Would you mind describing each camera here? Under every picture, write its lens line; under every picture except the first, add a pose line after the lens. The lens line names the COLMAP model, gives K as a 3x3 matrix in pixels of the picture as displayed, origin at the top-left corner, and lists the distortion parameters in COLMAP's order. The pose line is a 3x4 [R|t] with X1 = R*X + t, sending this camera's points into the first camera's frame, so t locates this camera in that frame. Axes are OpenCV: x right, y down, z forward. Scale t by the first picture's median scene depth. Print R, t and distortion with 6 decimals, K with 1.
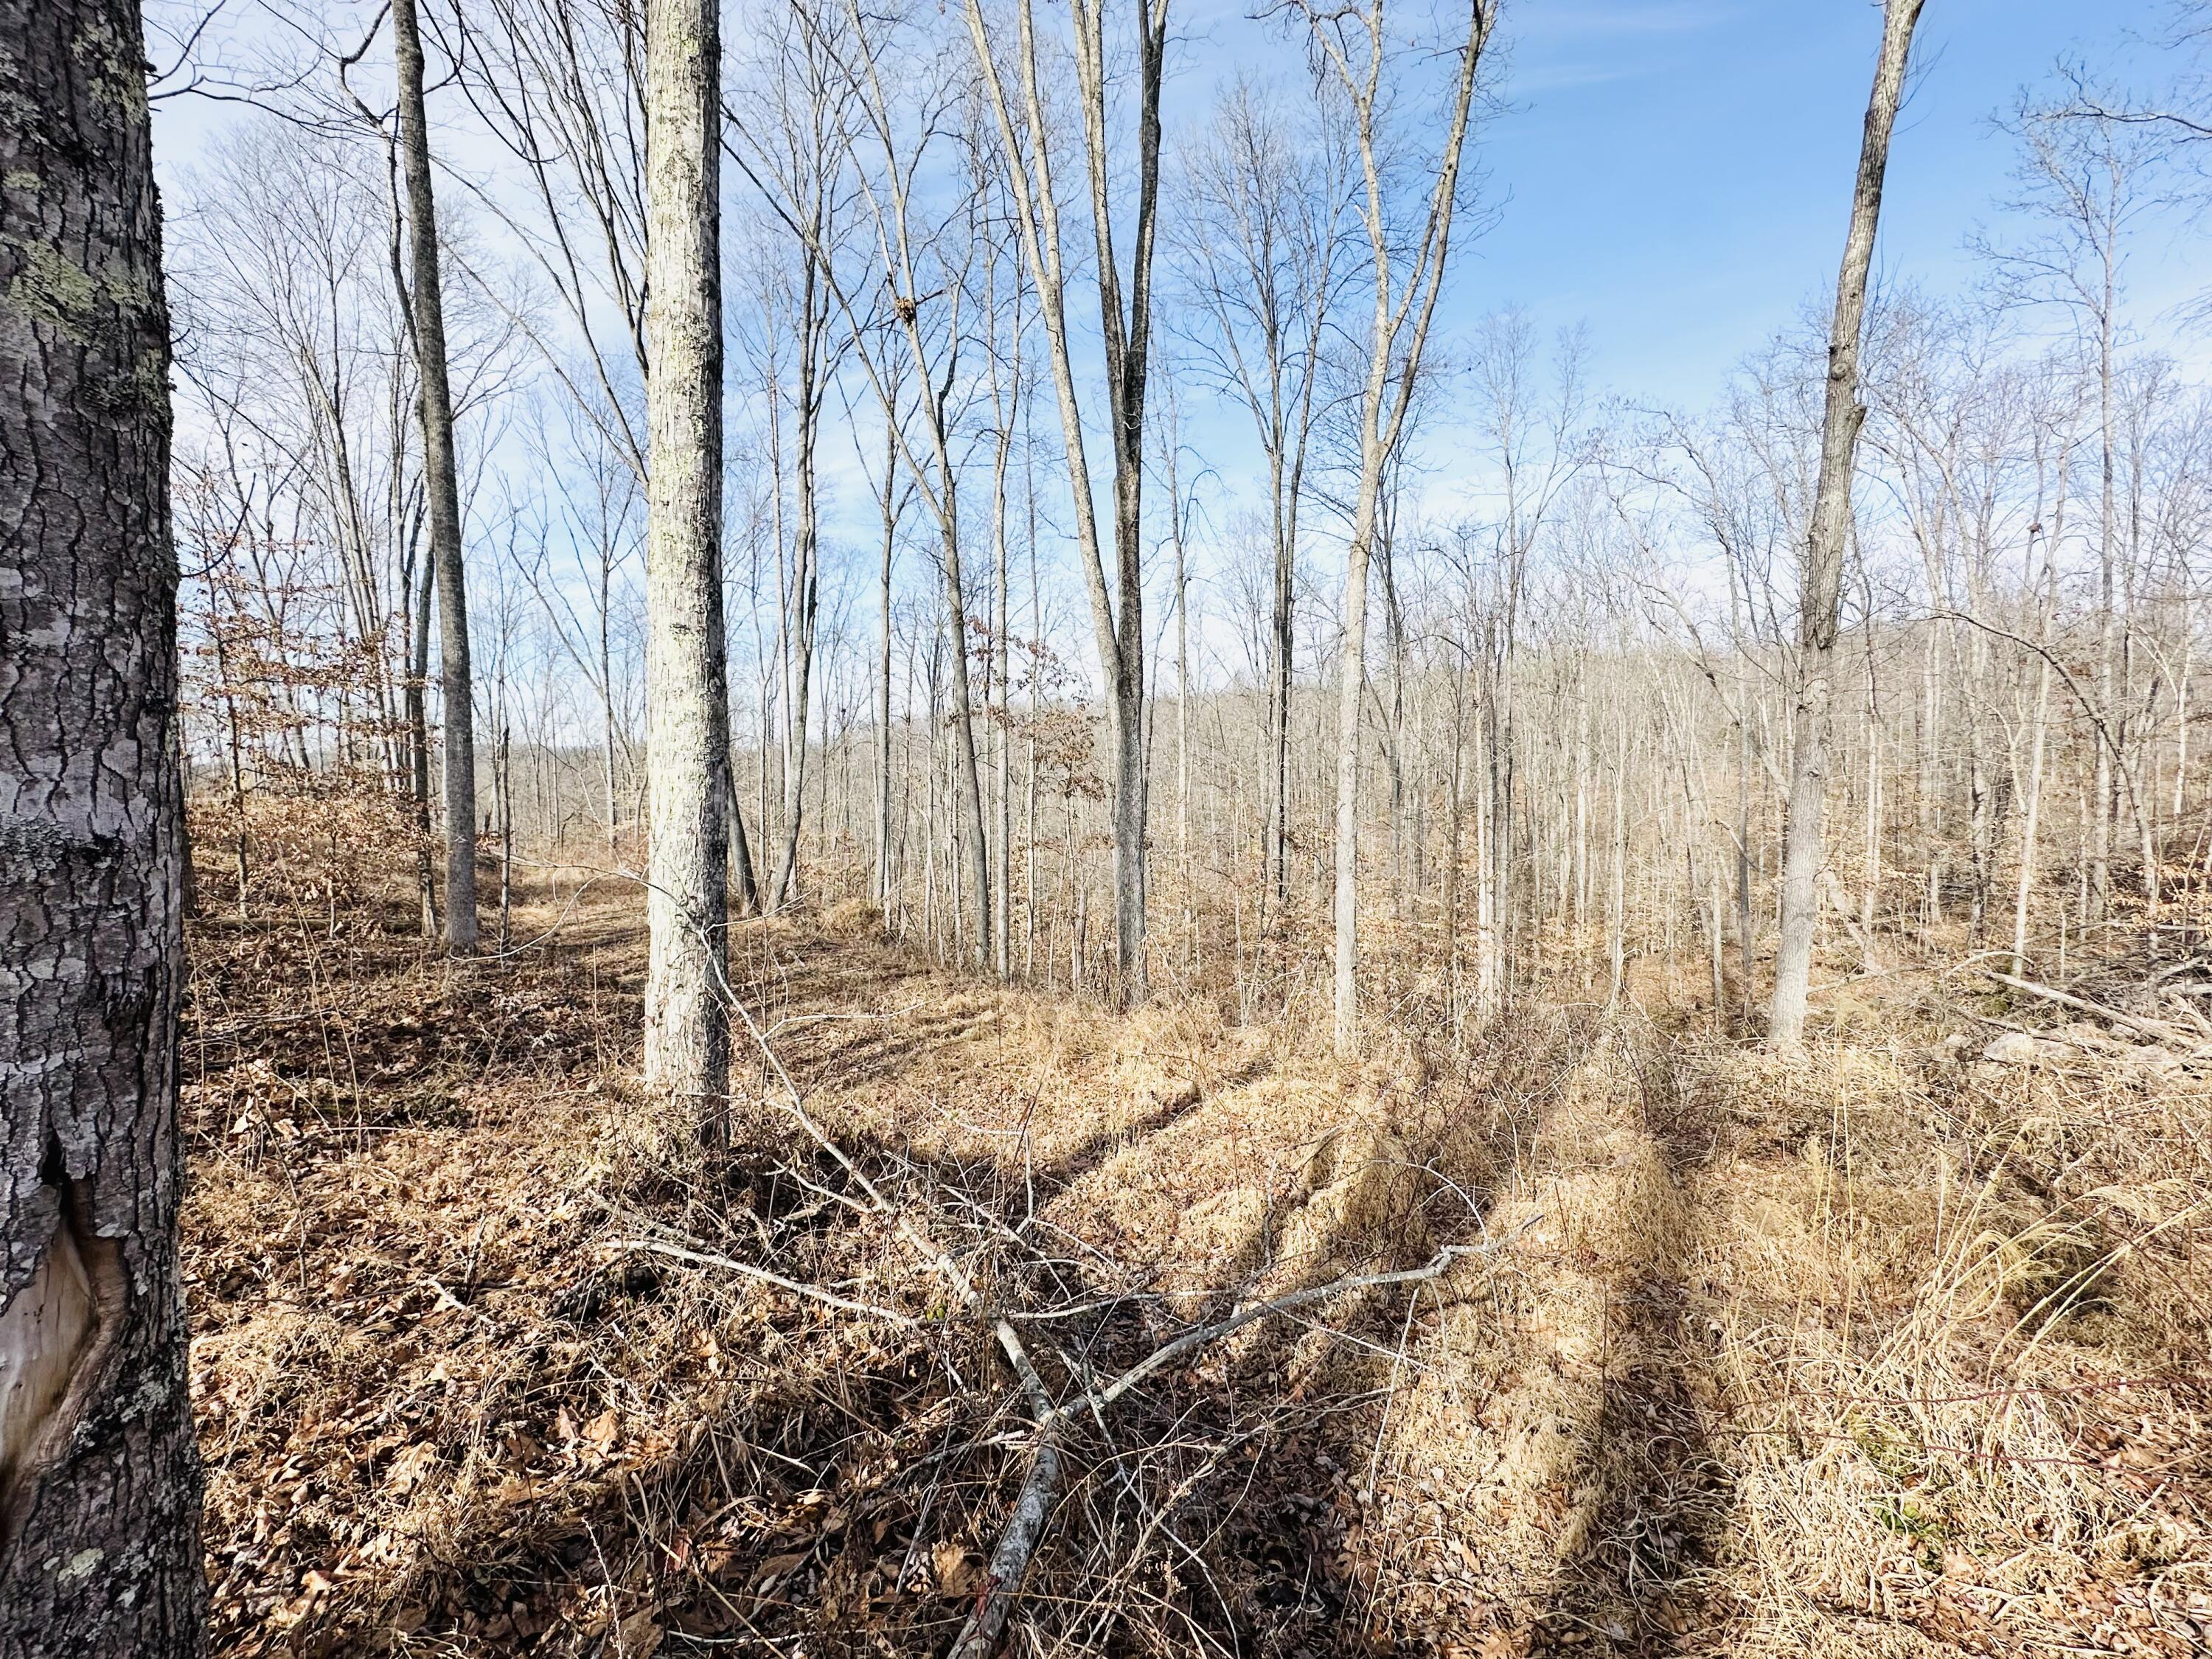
lens RADIAL K [[880.1, 0, 1108.6], [0, 880.1, 828.0], [0, 0, 1]] dist [-0.003668, 0.000523]
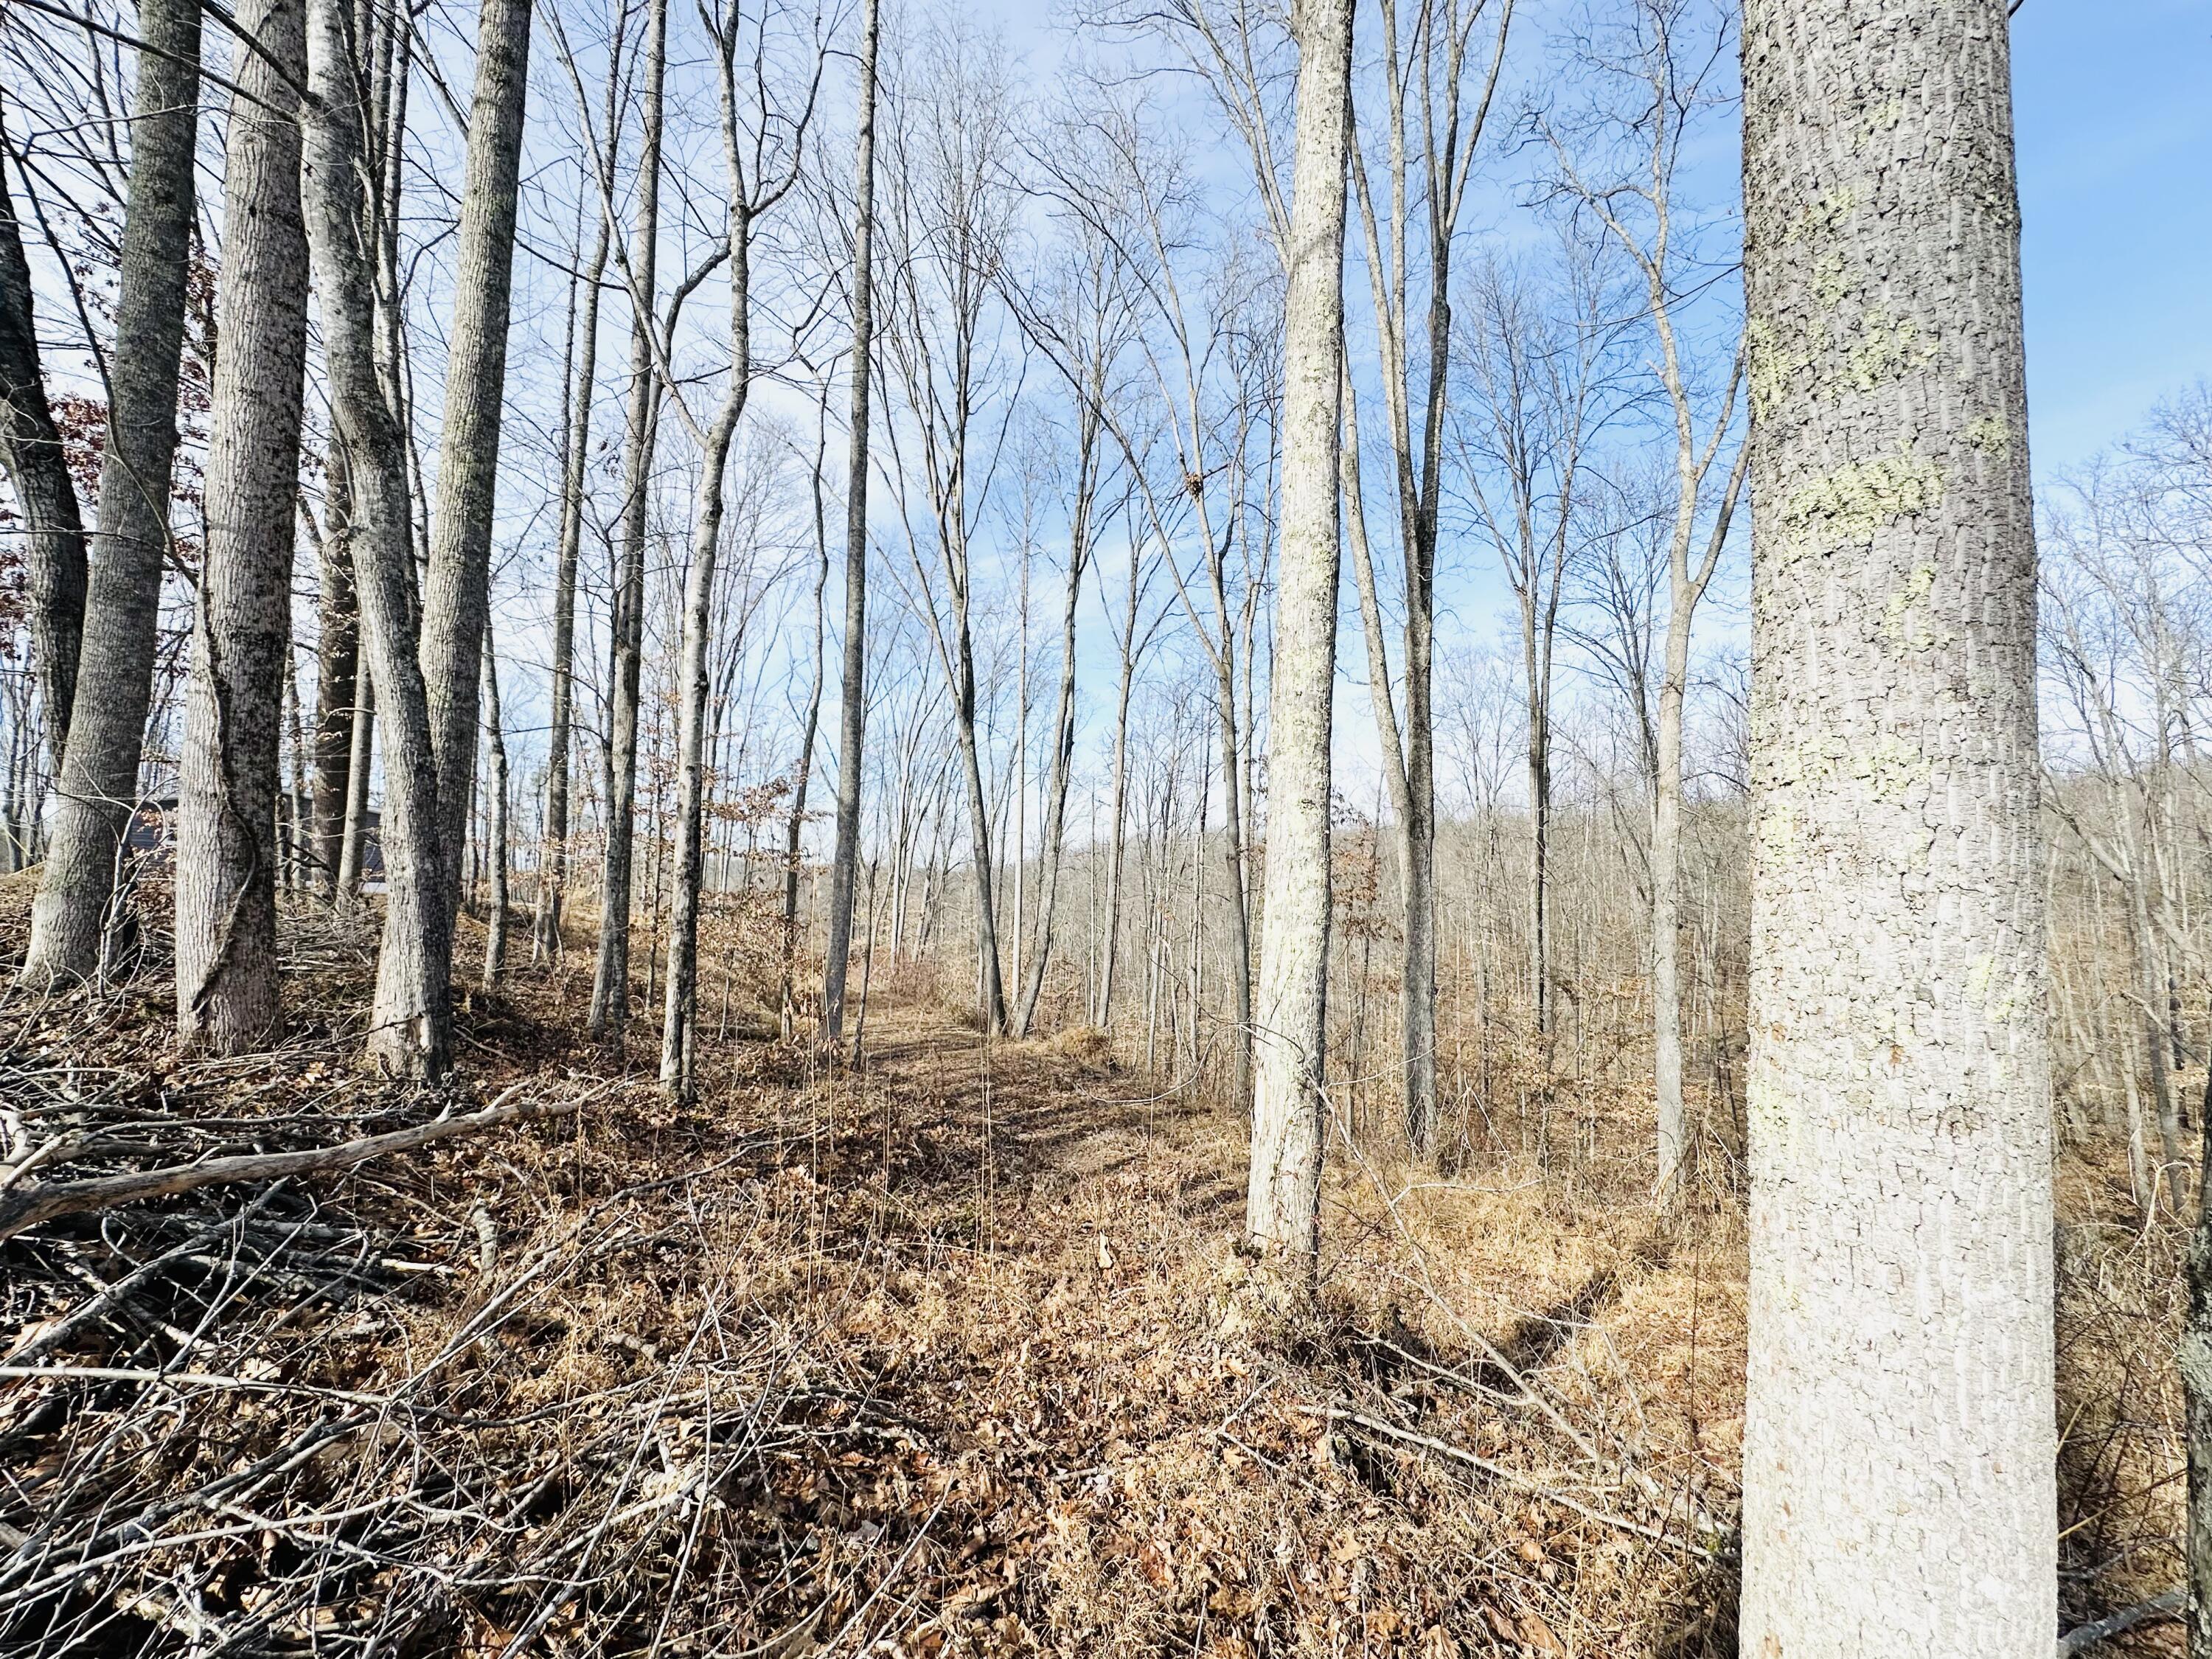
lens RADIAL K [[880.1, 0, 1109.4], [0, 880.1, 829.9], [0, 0, 1]] dist [-0.003668, 0.000523]
pose [[0.980052, 0.015973, -0.198097, -0.123488], [-0.043866, 0.989568, -0.137228, -0.007985], [0.193838, 0.143180, 0.970529, -0.026089]]
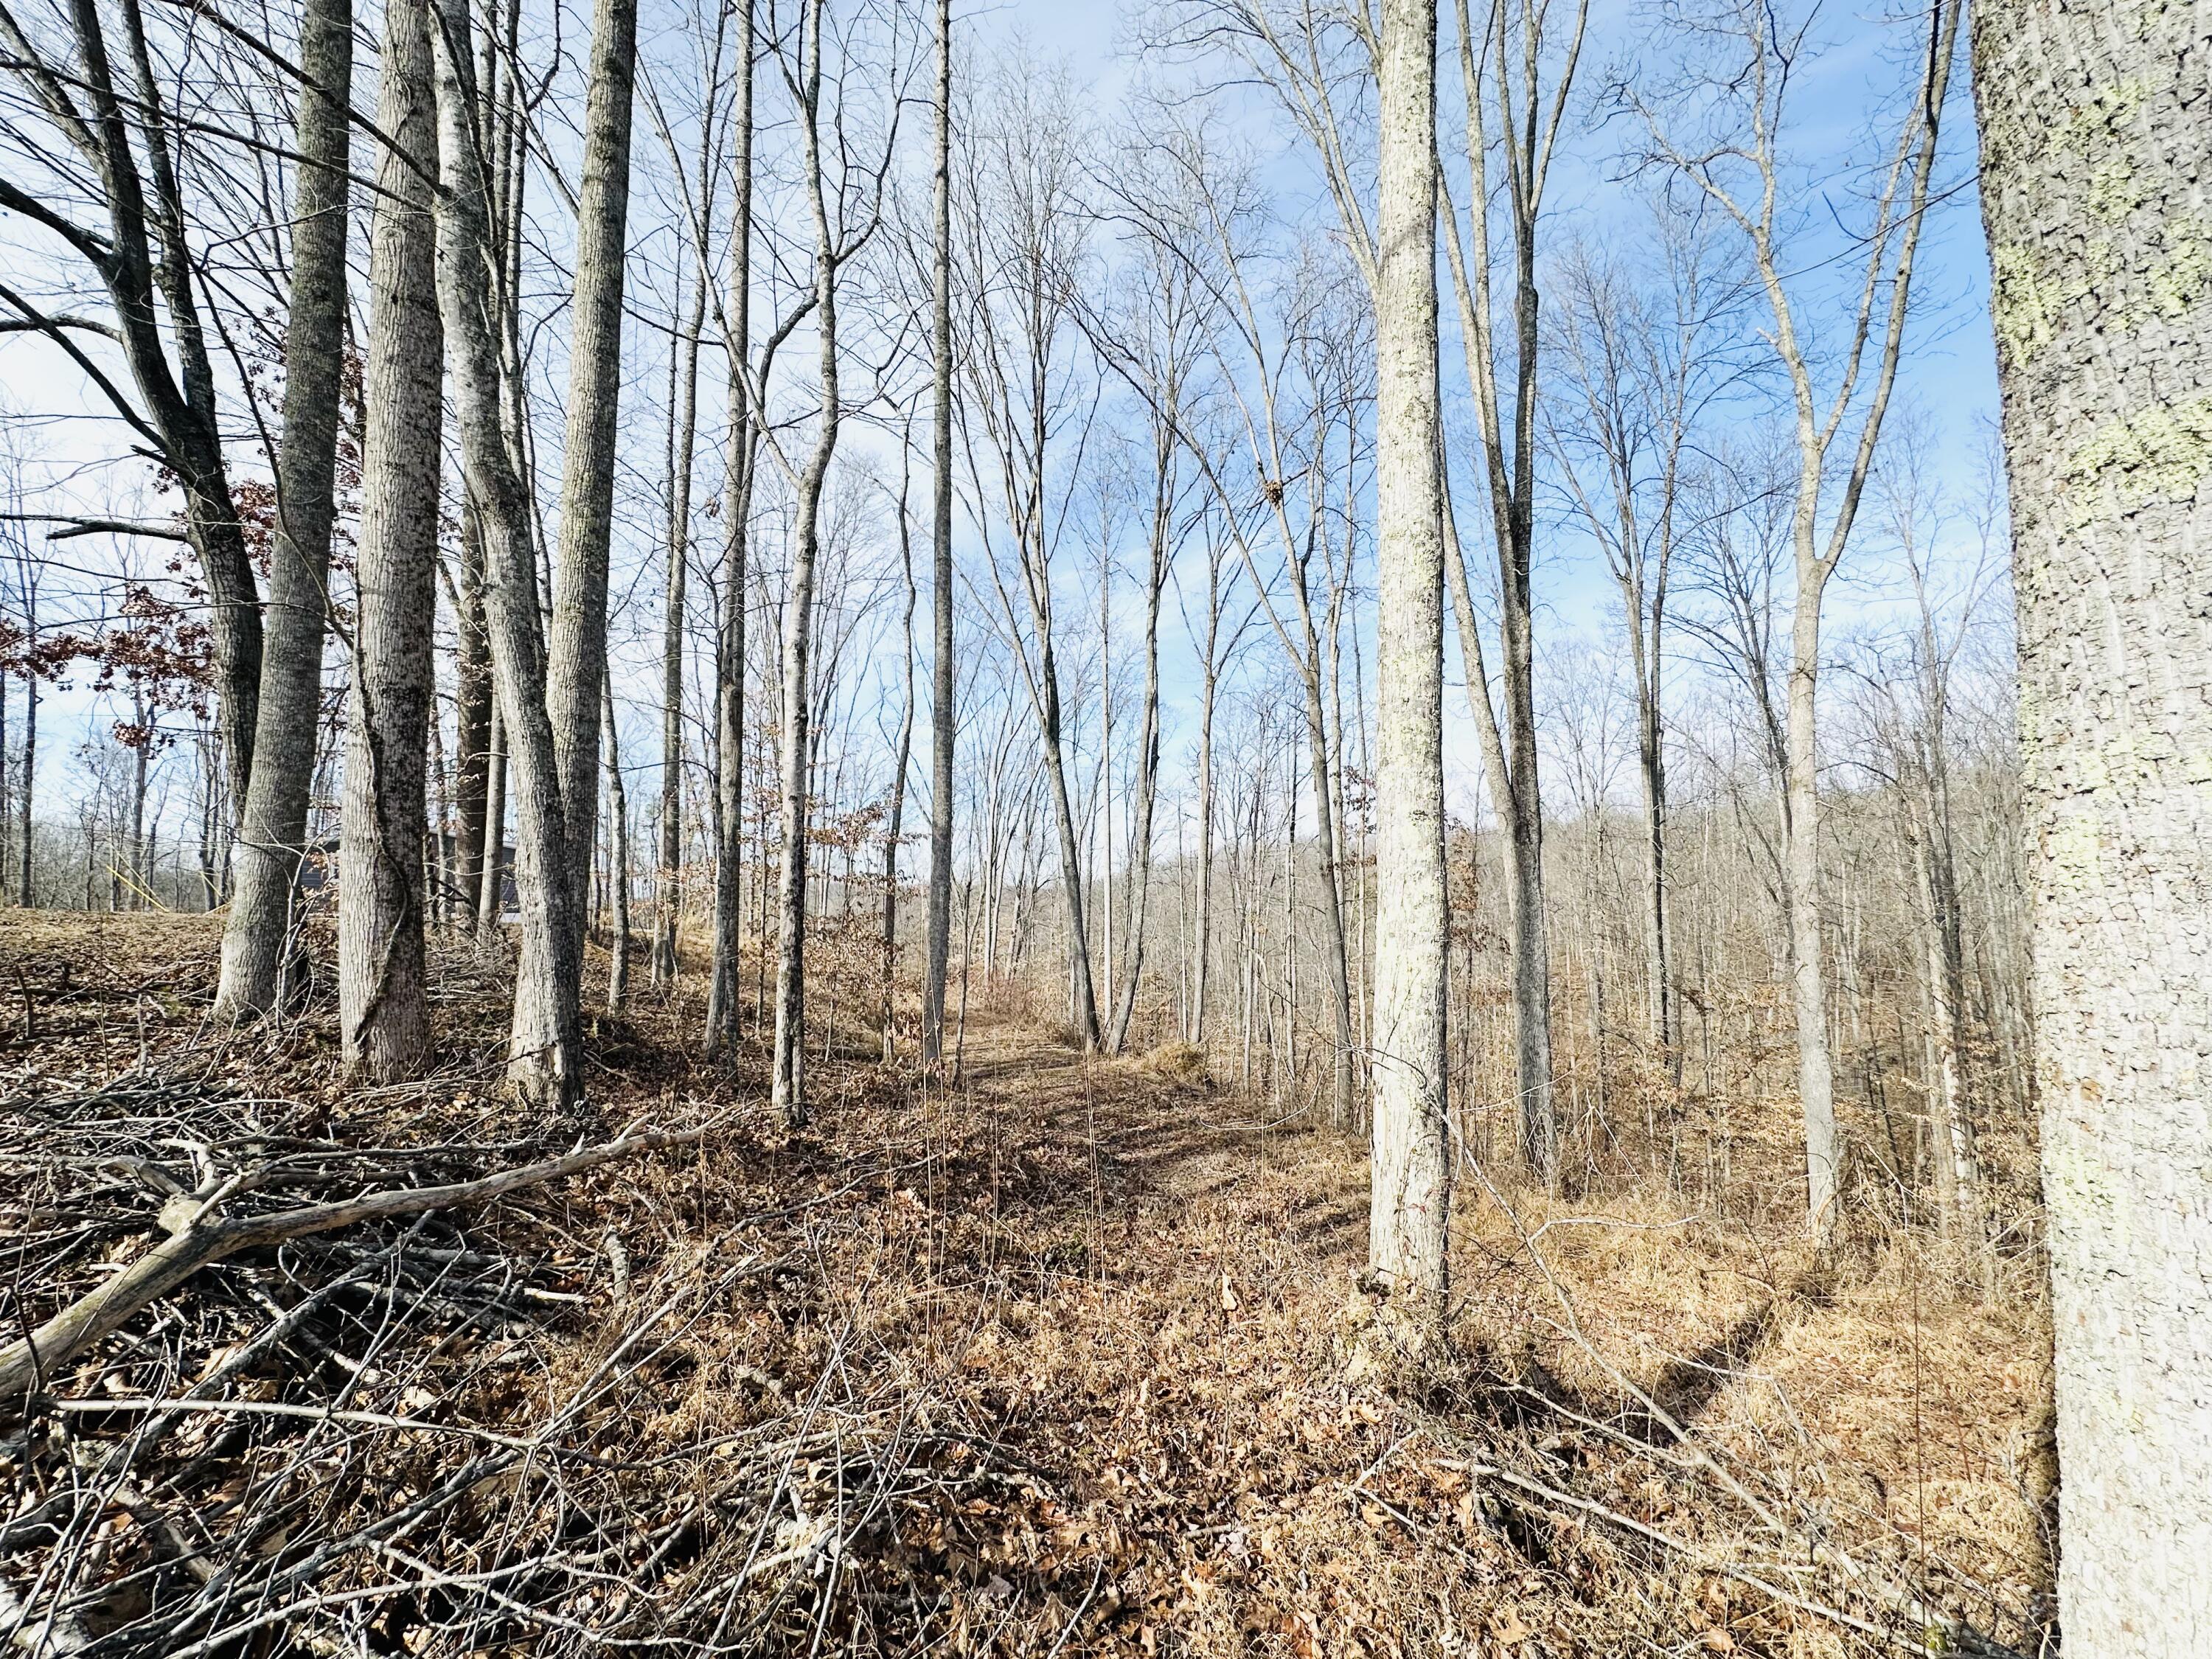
lens RADIAL K [[880.1, 0, 1110.5], [0, 880.1, 830.3], [0, 0, 1]] dist [-0.003668, 0.000523]
pose [[0.956390, -0.017893, -0.291545, -0.128863], [-0.027082, 0.988391, -0.149499, -0.010255], [0.290836, 0.150875, 0.944802, -0.022316]]
